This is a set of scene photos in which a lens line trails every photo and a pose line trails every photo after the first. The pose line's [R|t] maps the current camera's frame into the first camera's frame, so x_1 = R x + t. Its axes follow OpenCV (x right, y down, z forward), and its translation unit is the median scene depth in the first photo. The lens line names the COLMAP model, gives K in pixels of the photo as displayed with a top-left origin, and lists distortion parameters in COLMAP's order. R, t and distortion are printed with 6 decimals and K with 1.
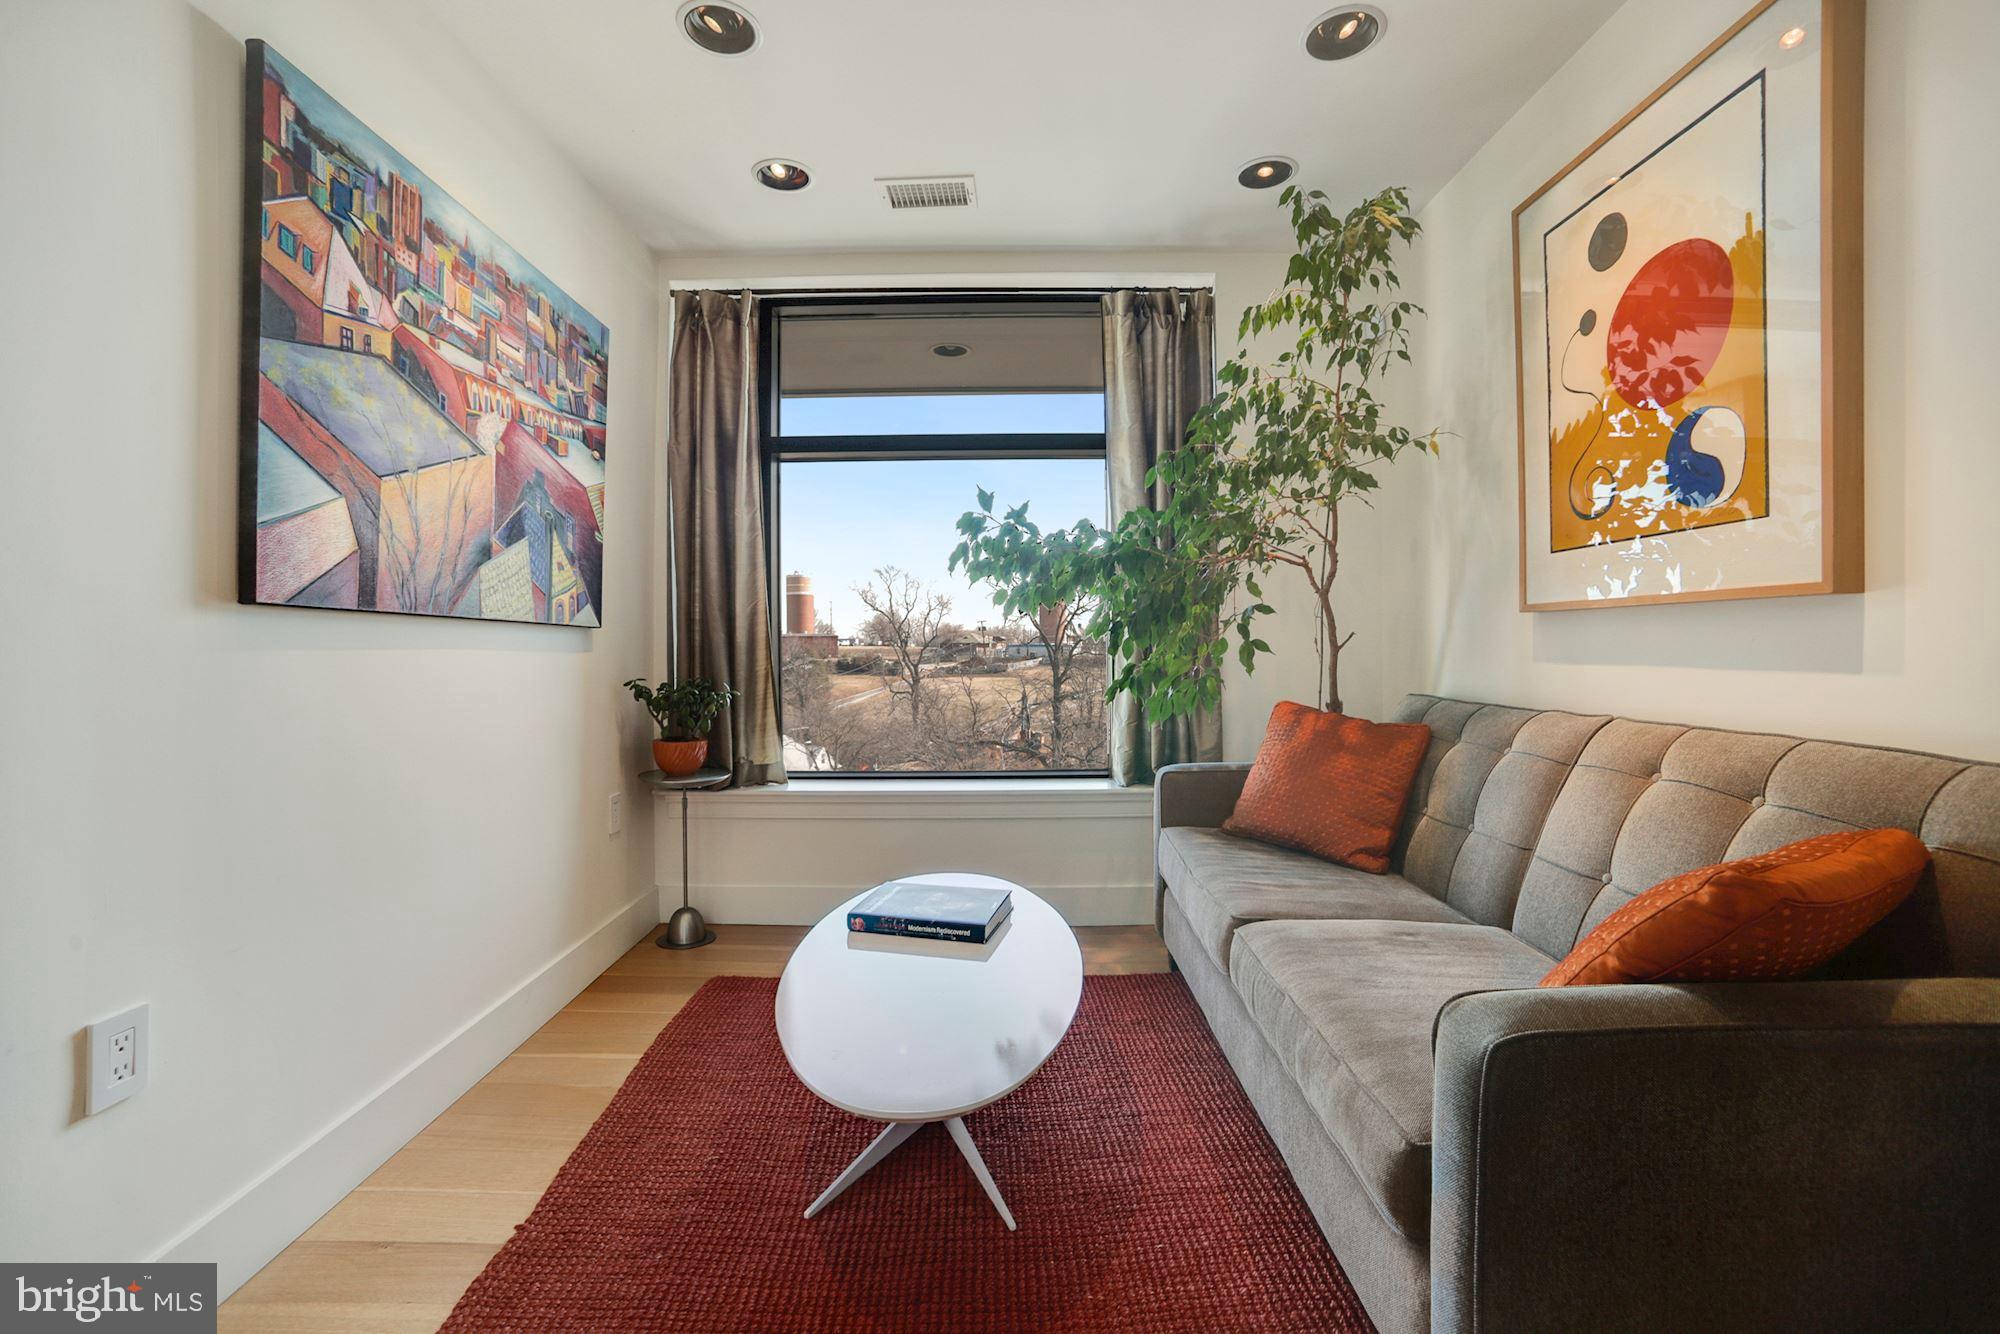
lens RADIAL K [[855.7, 0, 1013.3], [0, 855.7, 648.9], [0, 0, 1]] dist [-0.049573, 0.000134]
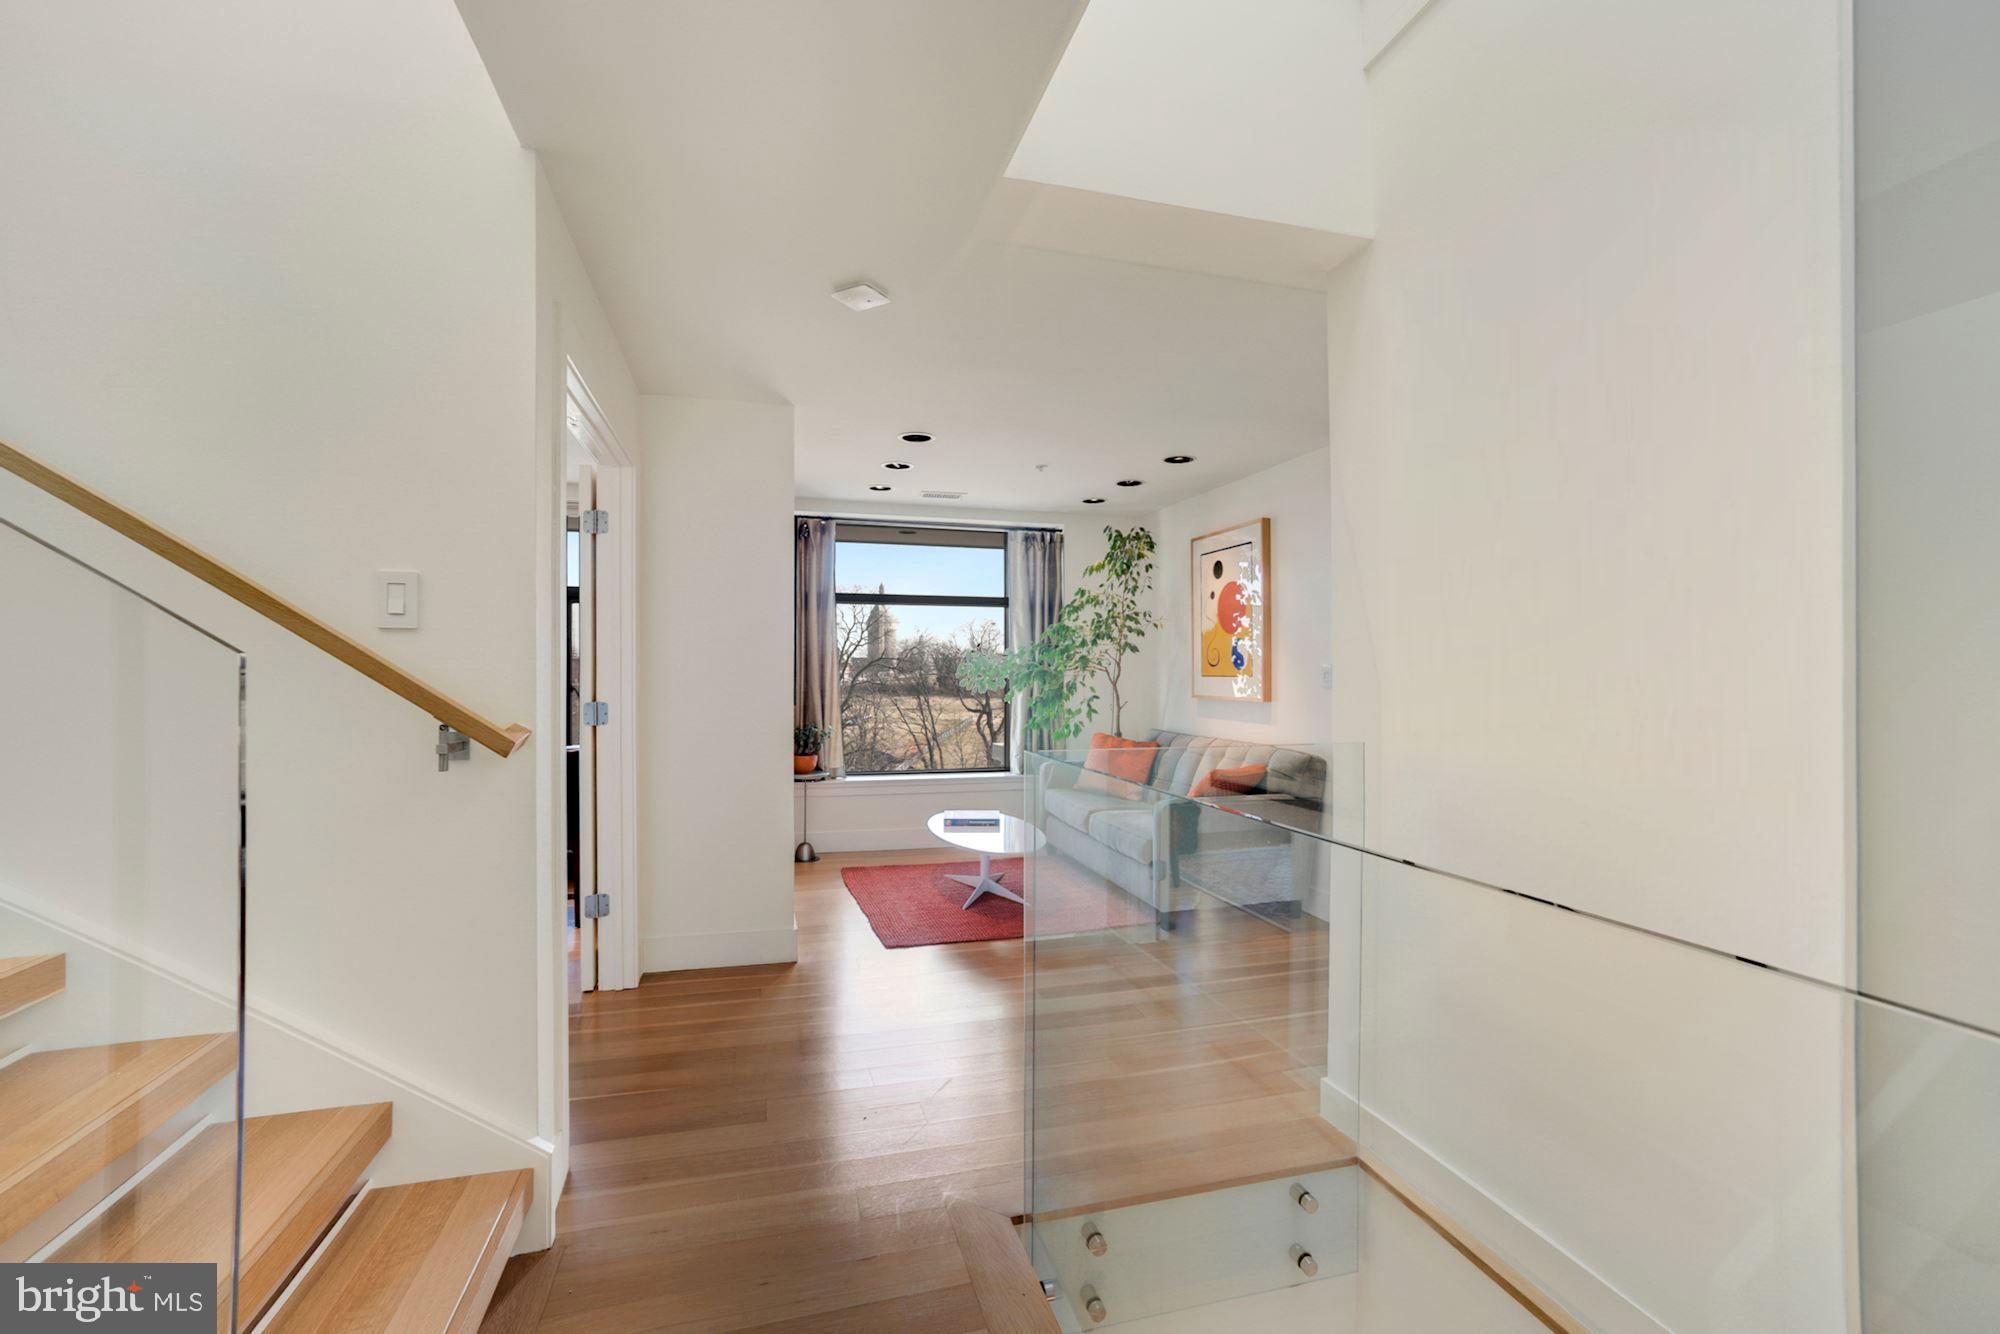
lens RADIAL K [[855.7, 0, 993.4], [0, 855.7, 673.2], [0, 0, 1]] dist [-0.049573, 0.000134]
pose [[0.969425, 0.005778, 0.245320, -0.554090], [-0.005878, 0.999983, -0.000325, -0.101397], [-0.245318, -0.001127, 0.969442, -1.230960]]
